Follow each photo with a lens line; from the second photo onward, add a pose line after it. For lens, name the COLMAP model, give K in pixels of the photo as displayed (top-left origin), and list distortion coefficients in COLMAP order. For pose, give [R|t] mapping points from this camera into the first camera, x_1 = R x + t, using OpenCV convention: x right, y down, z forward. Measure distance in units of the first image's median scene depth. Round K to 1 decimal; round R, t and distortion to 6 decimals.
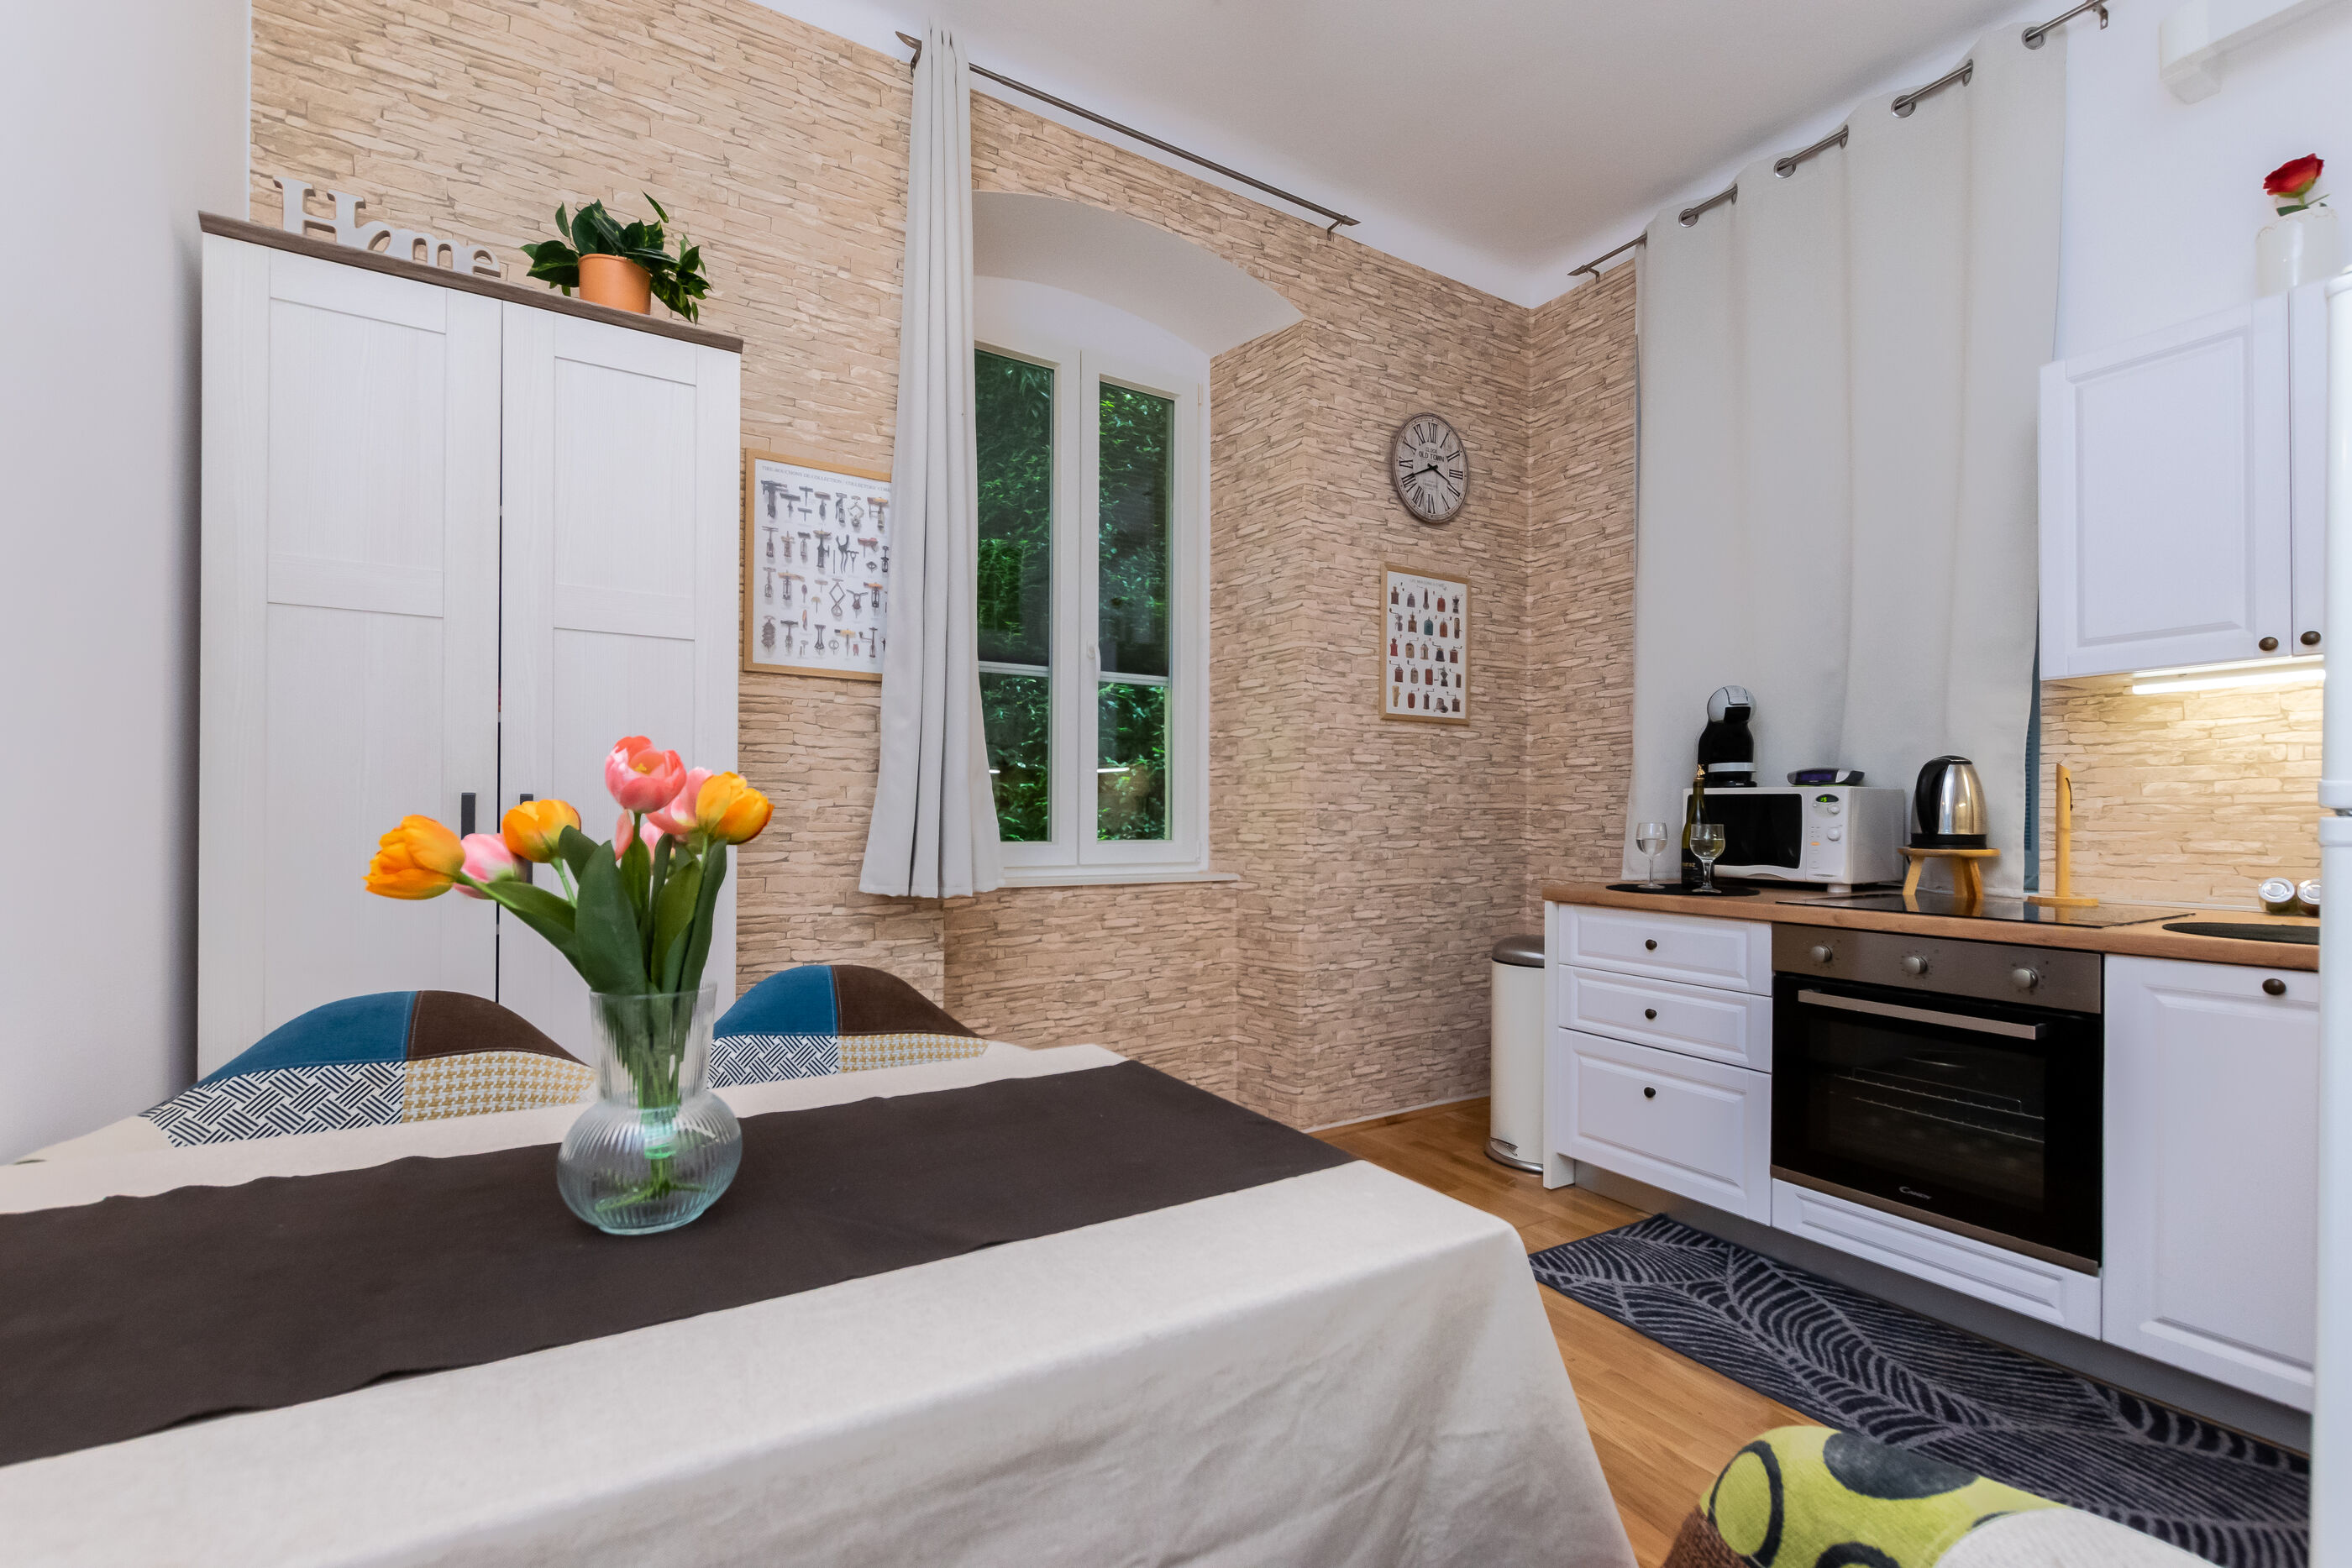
lens RADIAL K [[998.7, 0, 1148.9], [0, 998.7, 821.1], [0, 0, 1]] dist [0.015658, -0.006116]
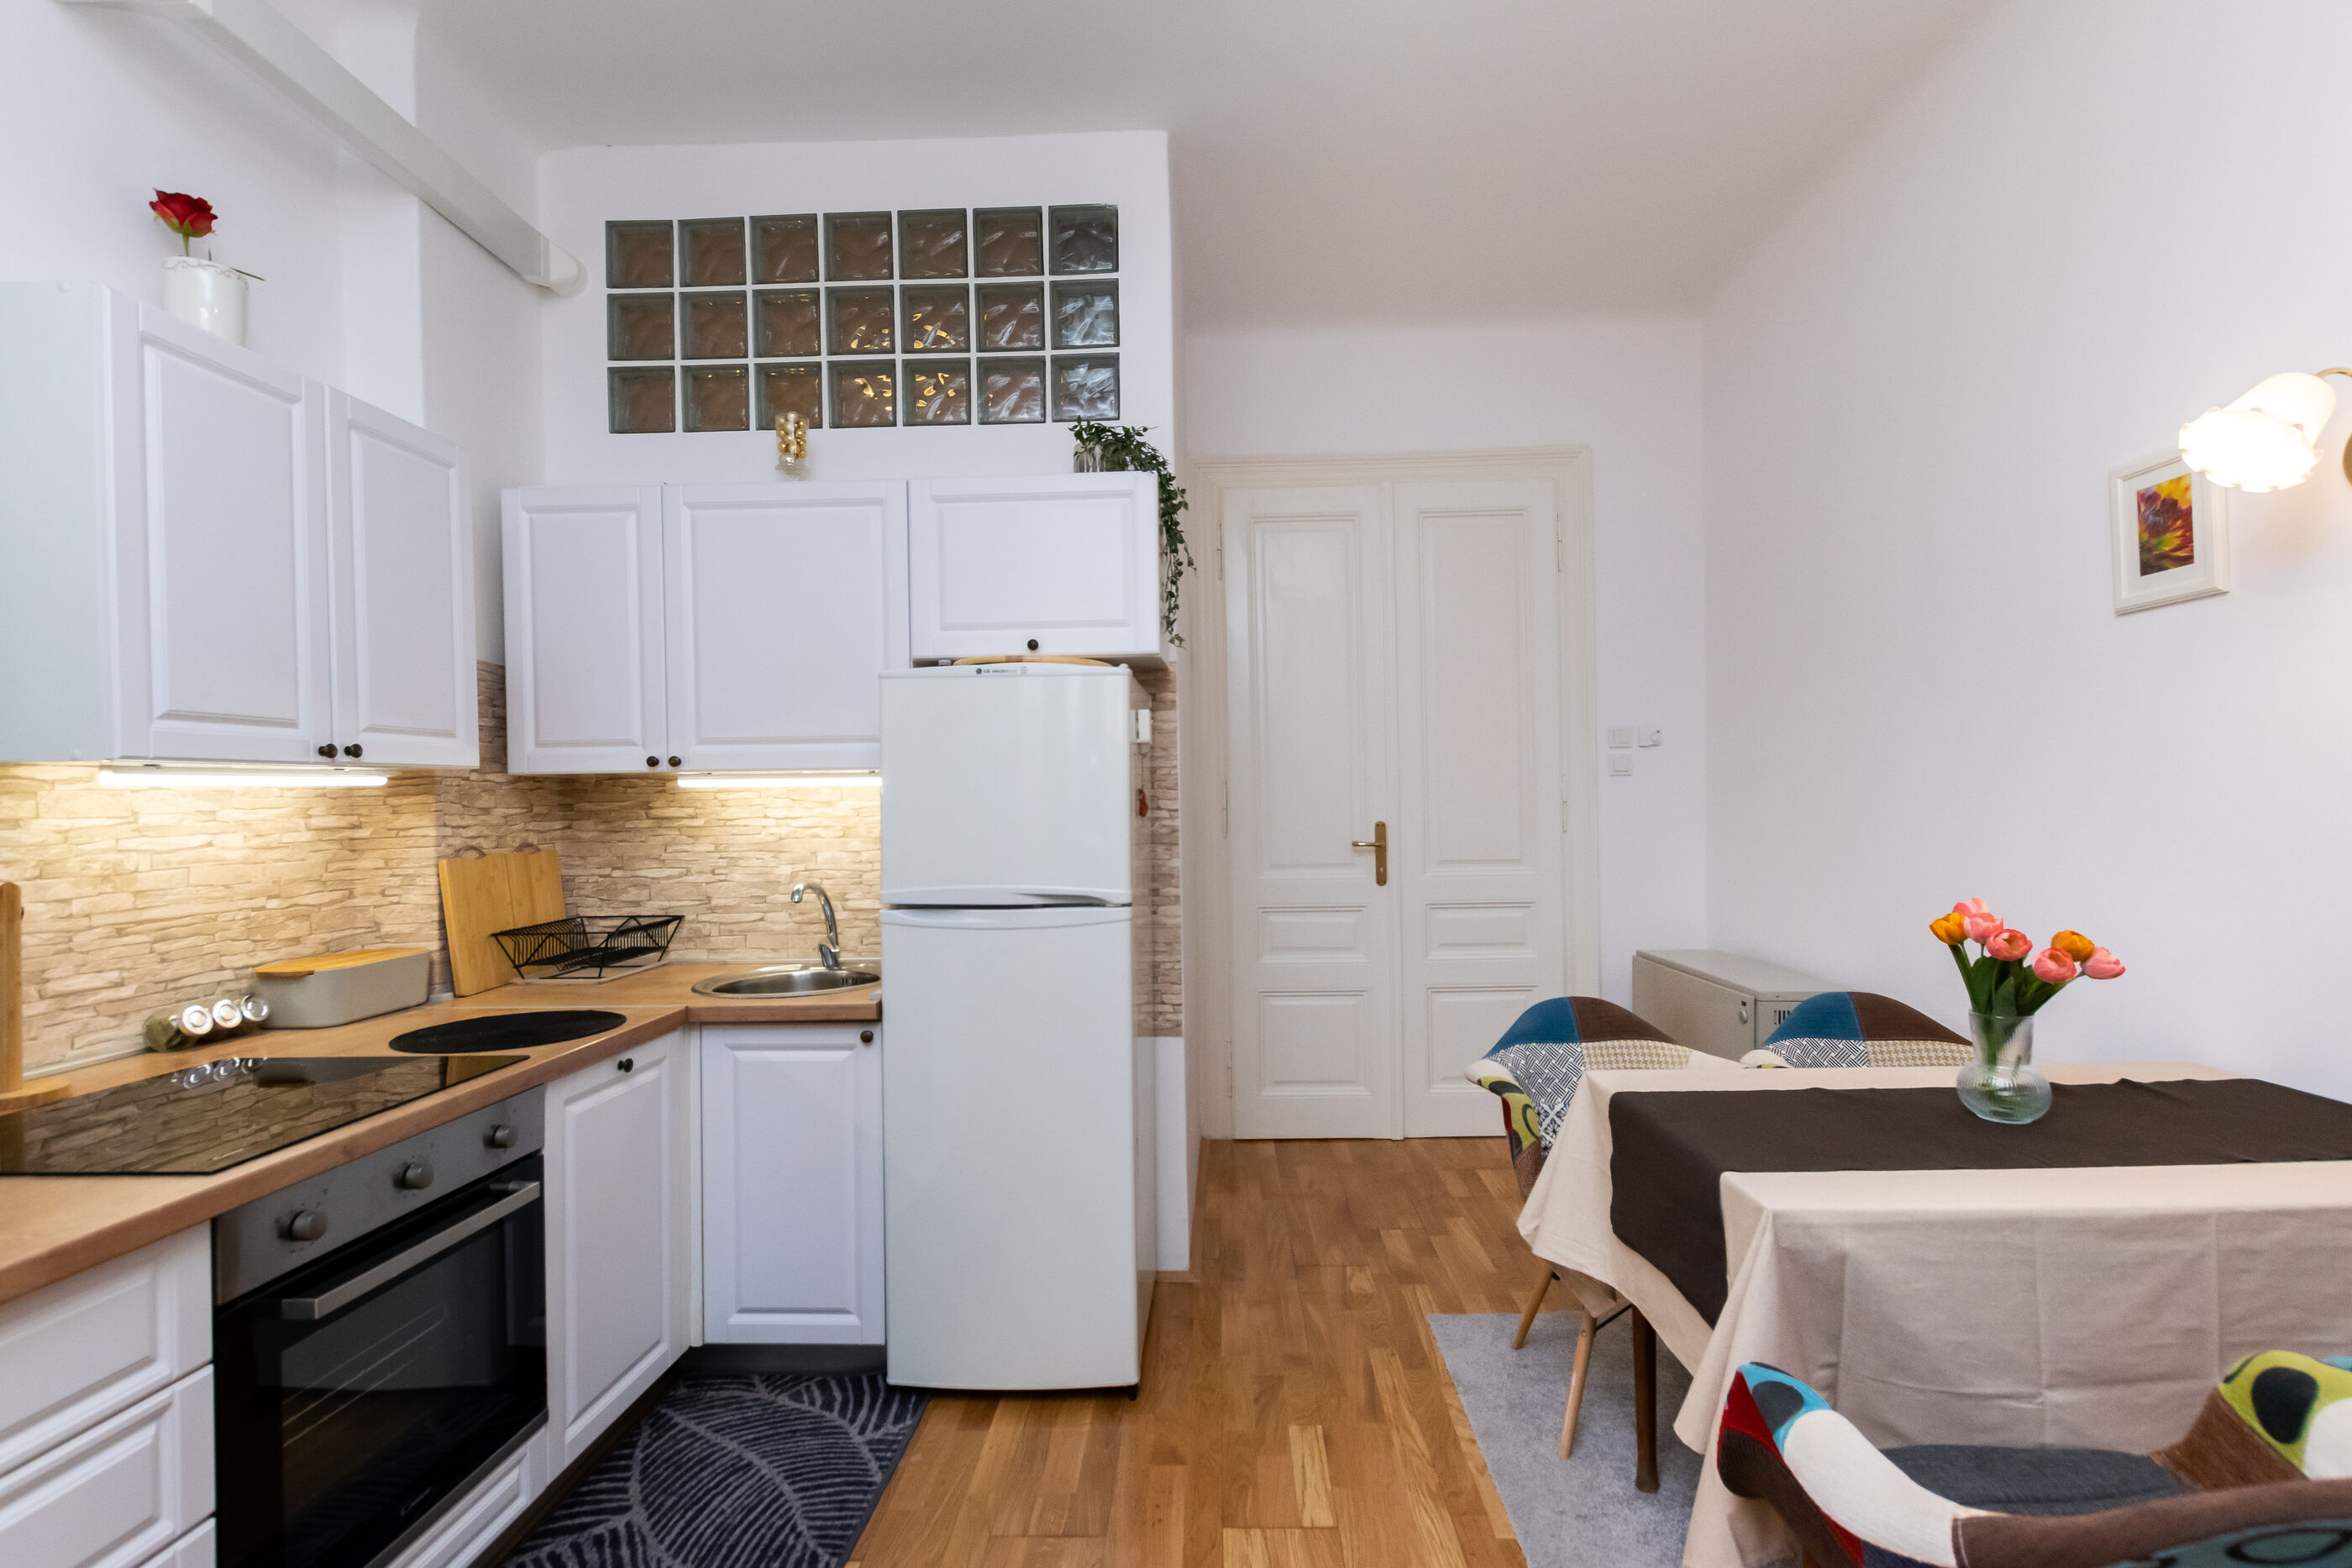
lens RADIAL K [[1050.8, 0, 1203.9], [0, 1050.8, 808.4], [0, 0, 1]] dist [0.016236, -0.008117]
pose [[-0.845952, 0.003512, 0.533247, -0.069196], [0.012576, 0.999832, 0.013367, -0.077364], [-0.533111, 0.018014, -0.845854, 0.867403]]
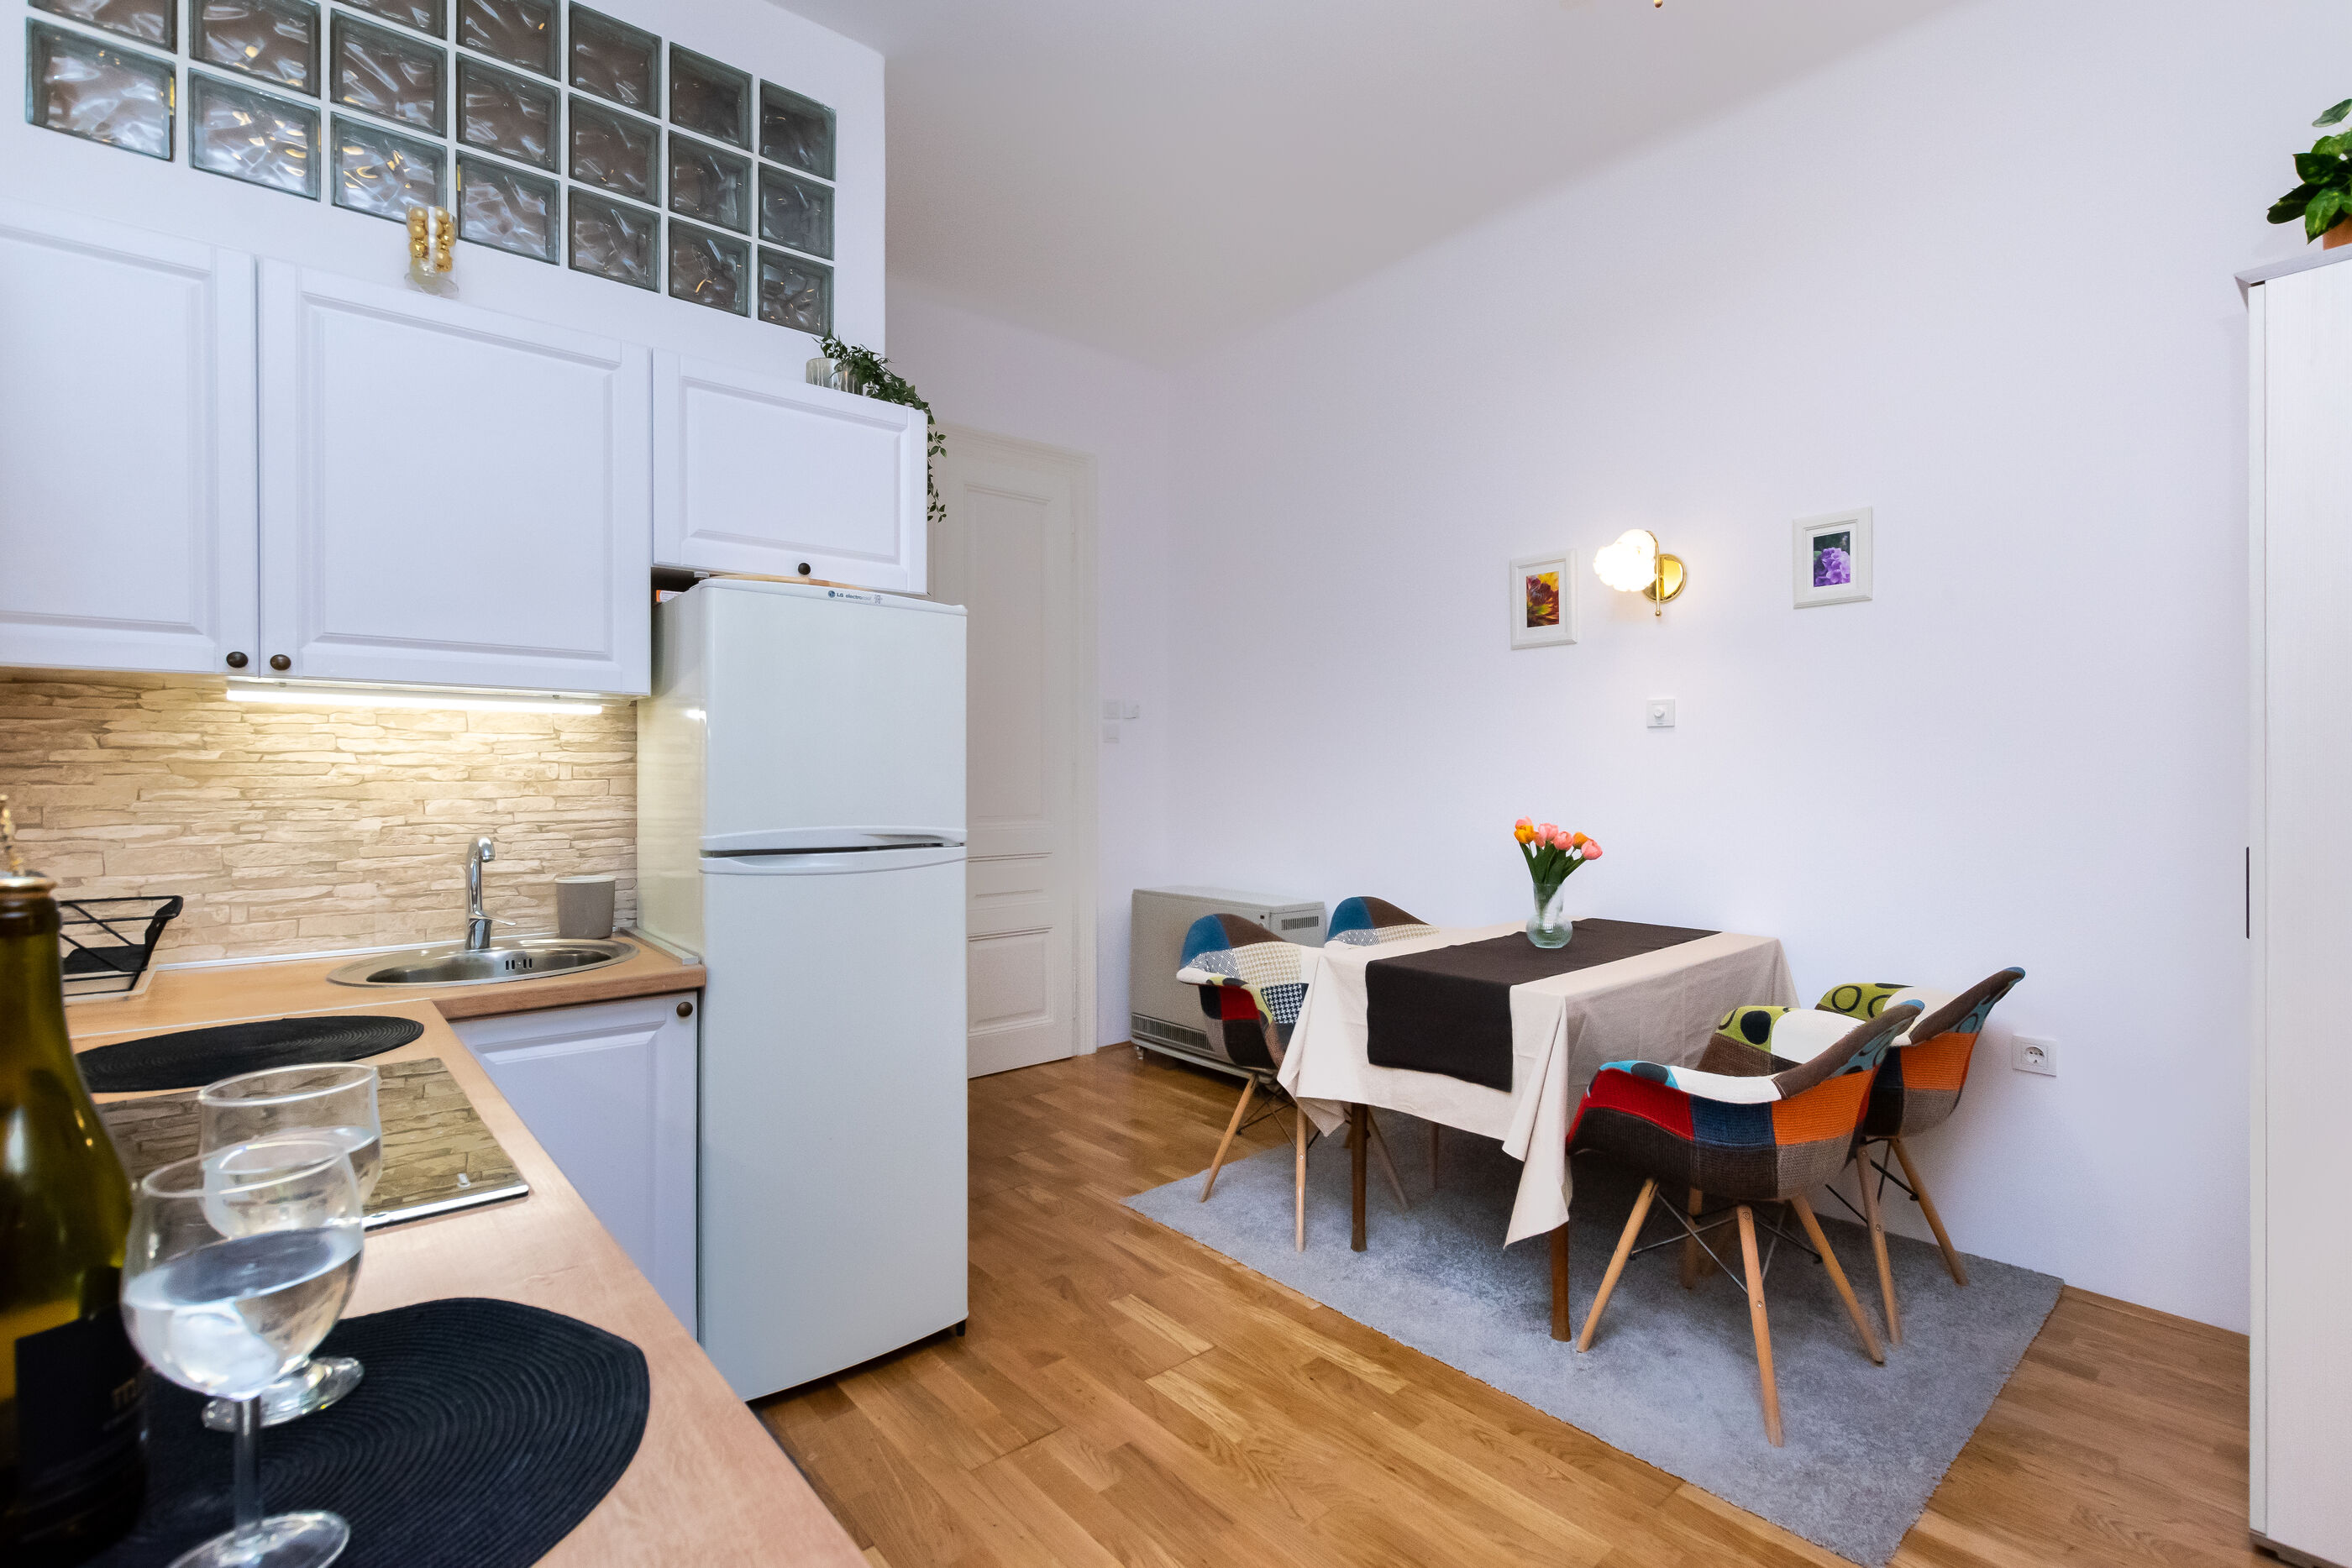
lens RADIAL K [[1107.7, 0, 1173.7], [0, 1107.7, 784.7], [0, 0, 1]] dist [-0.000332, -0.000302]
pose [[-0.983675, -0.005665, -0.179865, 0.359263], [-0.007946, 0.999897, 0.011963, -0.053419], [0.179779, 0.013197, -0.983619, 1.064344]]
